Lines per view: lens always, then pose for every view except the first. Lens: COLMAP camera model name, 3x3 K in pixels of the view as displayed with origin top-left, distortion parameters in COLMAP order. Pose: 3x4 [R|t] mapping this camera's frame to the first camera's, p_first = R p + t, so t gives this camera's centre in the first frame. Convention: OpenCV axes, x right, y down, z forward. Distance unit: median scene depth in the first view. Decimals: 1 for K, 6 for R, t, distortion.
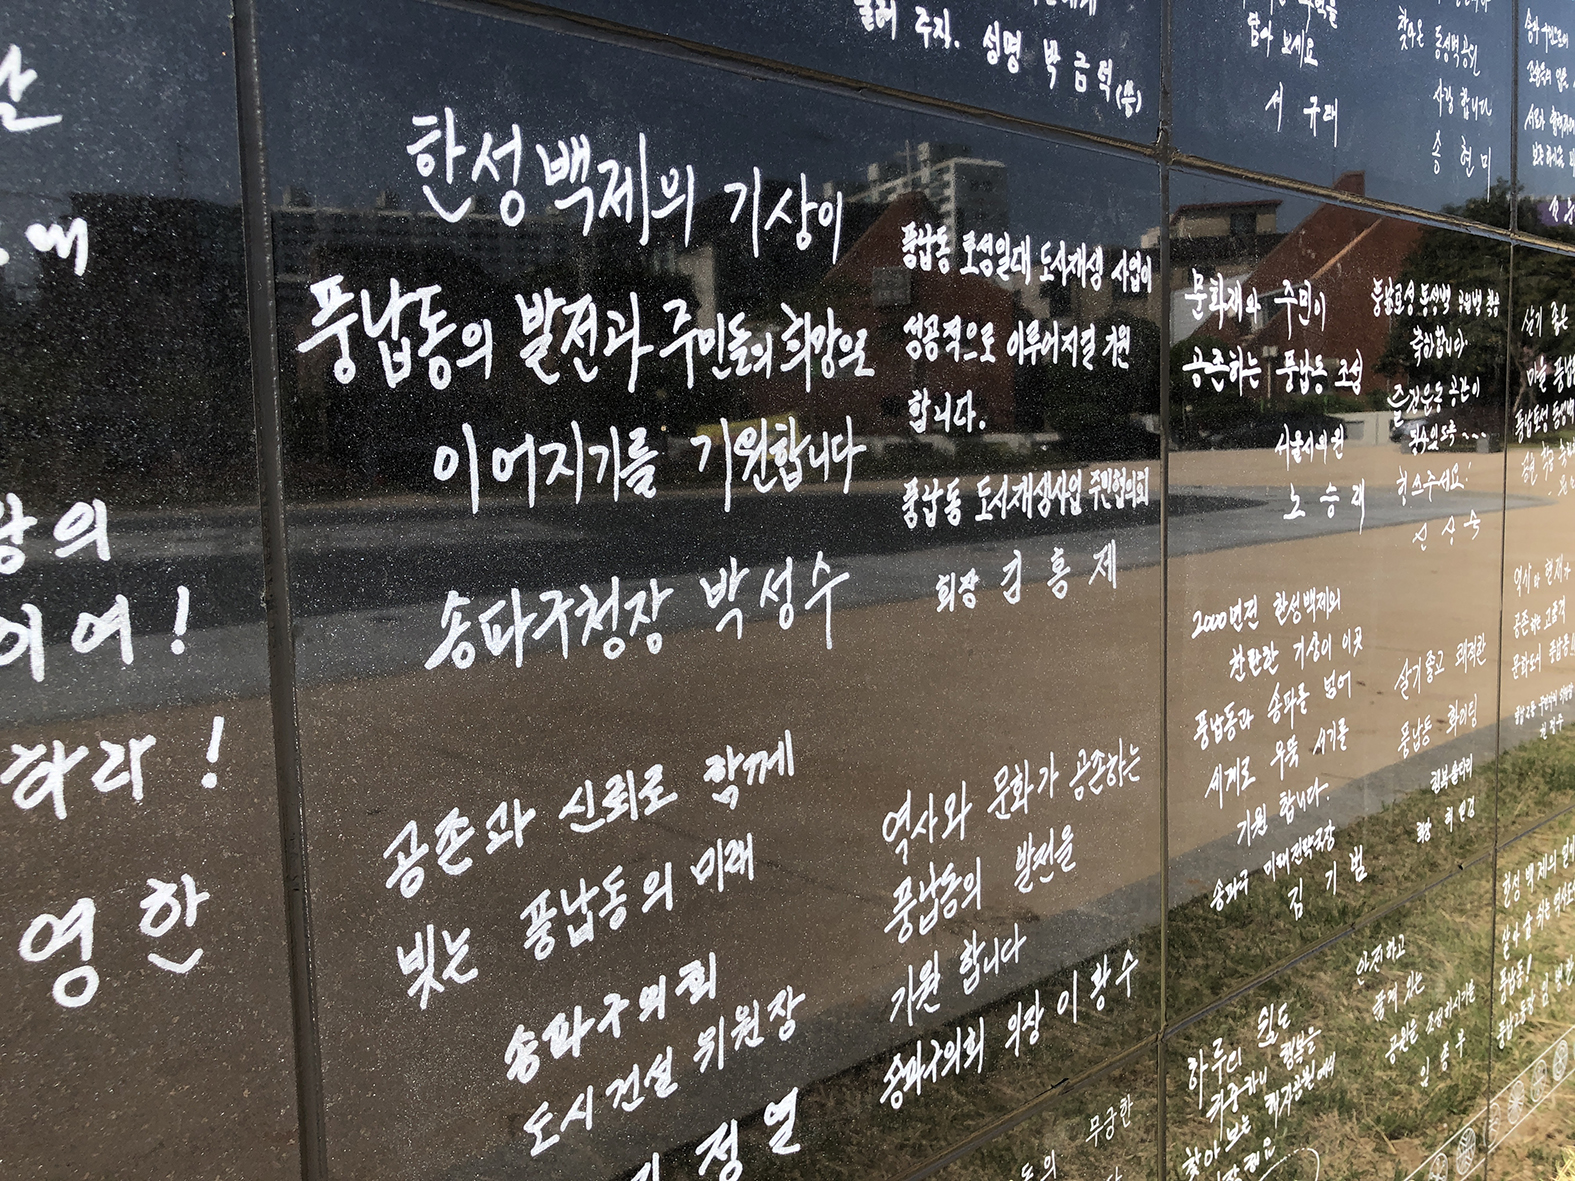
lens RADIAL K [[1318.7, 0, 781.8], [0, 1318.7, 575.8], [0, 0, 1]] dist [0.022837, -0.049952]
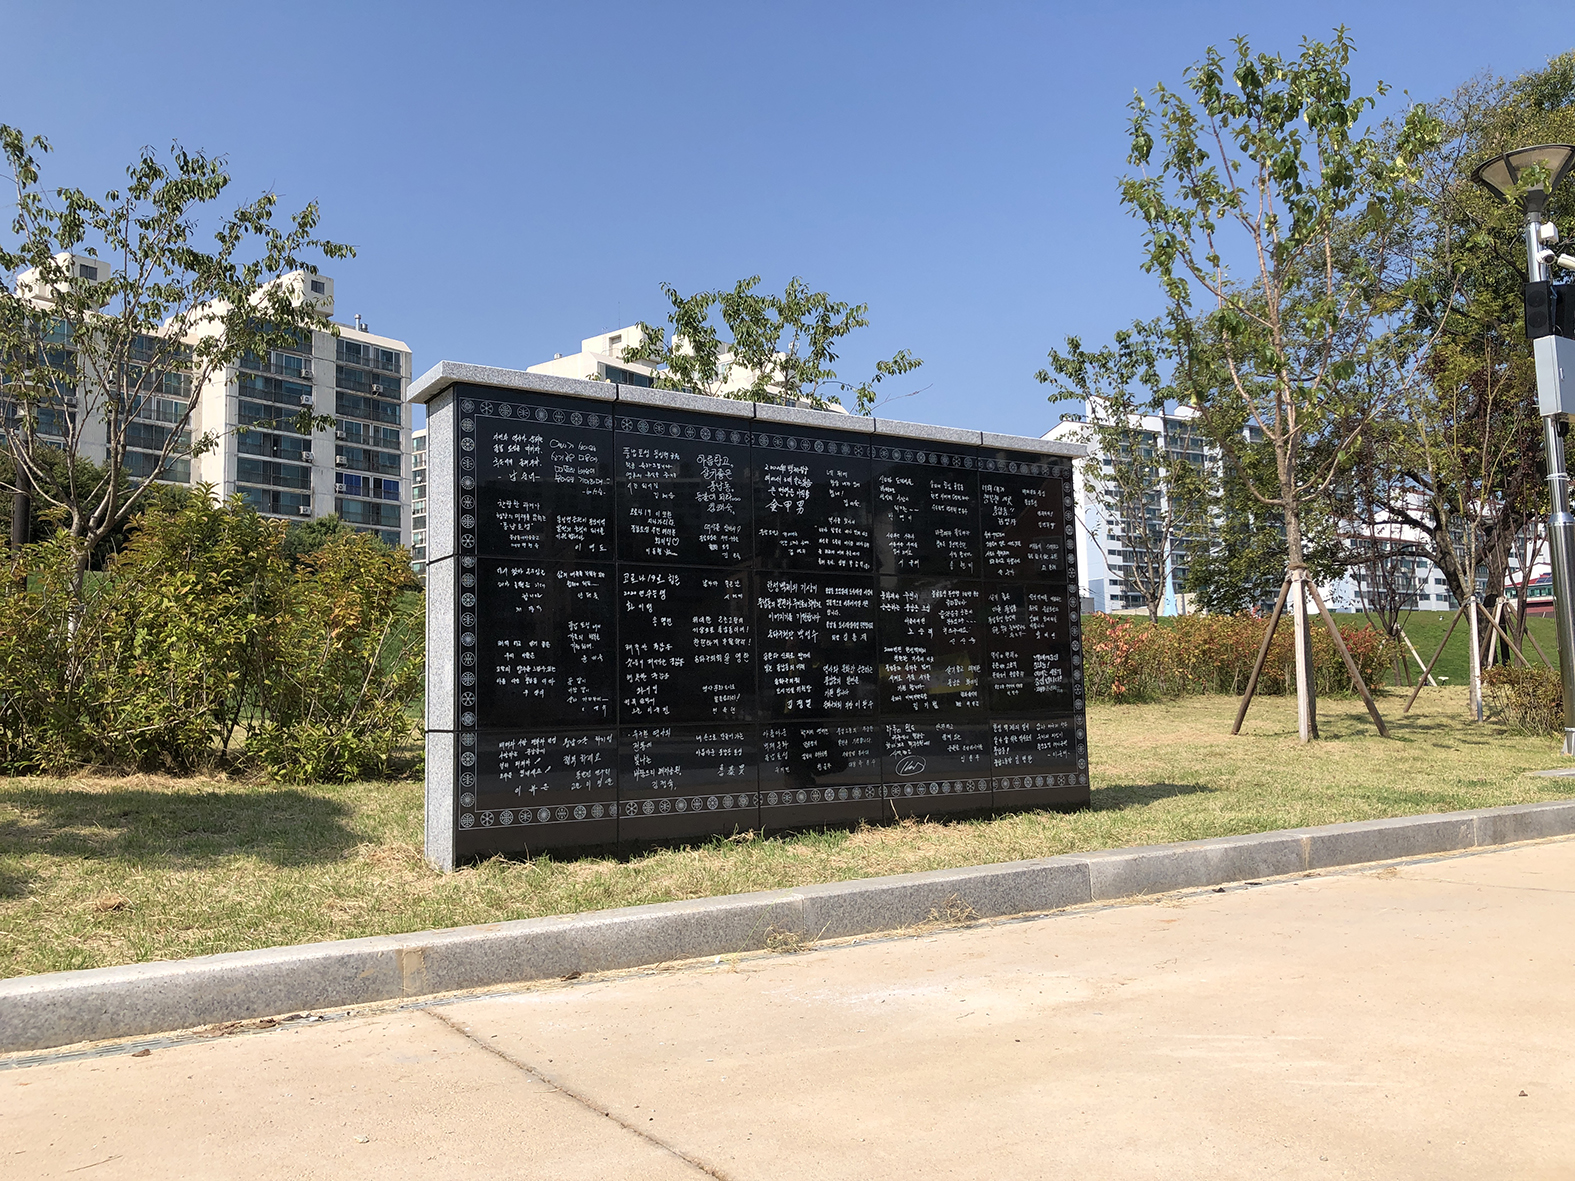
lens RADIAL K [[1318.7, 0, 782.5], [0, 1318.7, 592.6], [0, 0, 1]] dist [0.022837, -0.049952]
pose [[0.989305, -0.016953, -0.144870, 0.881577], [-0.010556, 0.982297, -0.187033, 1.103274], [0.145476, 0.186562, 0.971613, -5.978761]]
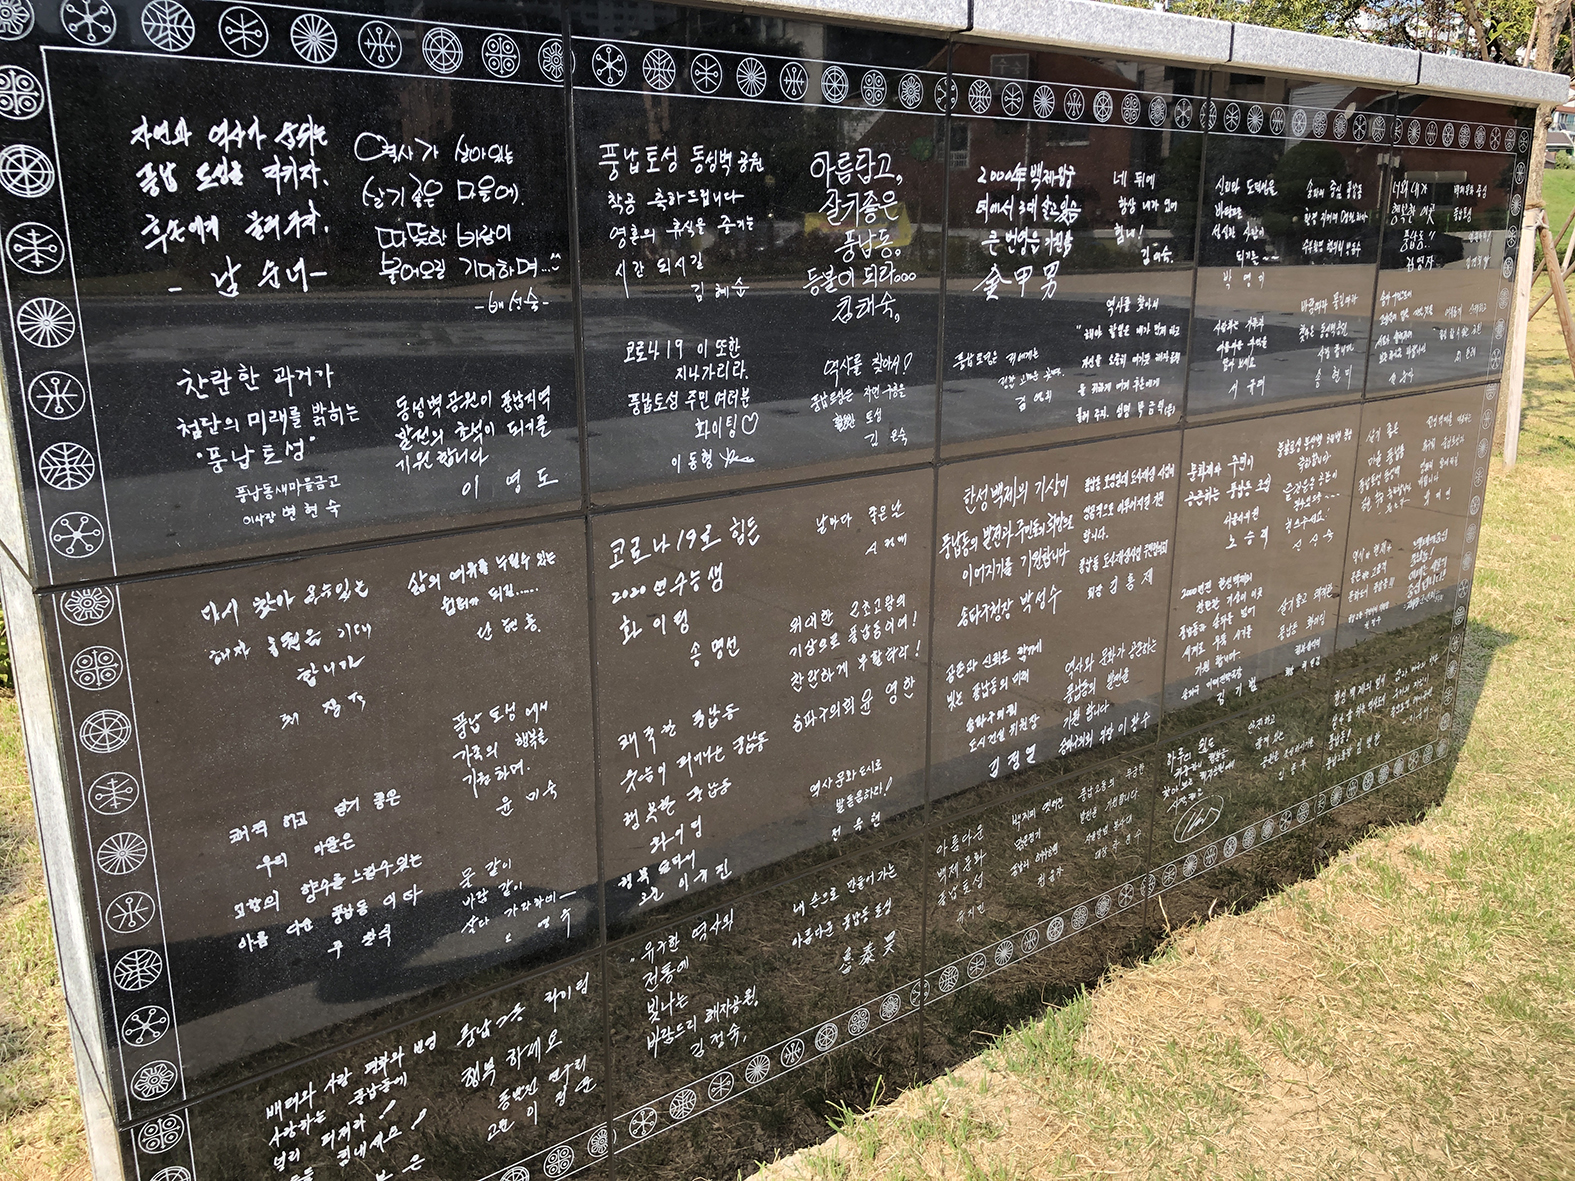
lens RADIAL K [[1318.7, 0, 785.7], [0, 1318.7, 595.4], [0, 0, 1]] dist [0.022837, -0.049952]
pose [[0.997004, 0.041948, -0.064989, -0.374494], [-0.030005, 0.984128, 0.174905, -0.486953], [0.071294, -0.172431, 0.982438, -2.017610]]
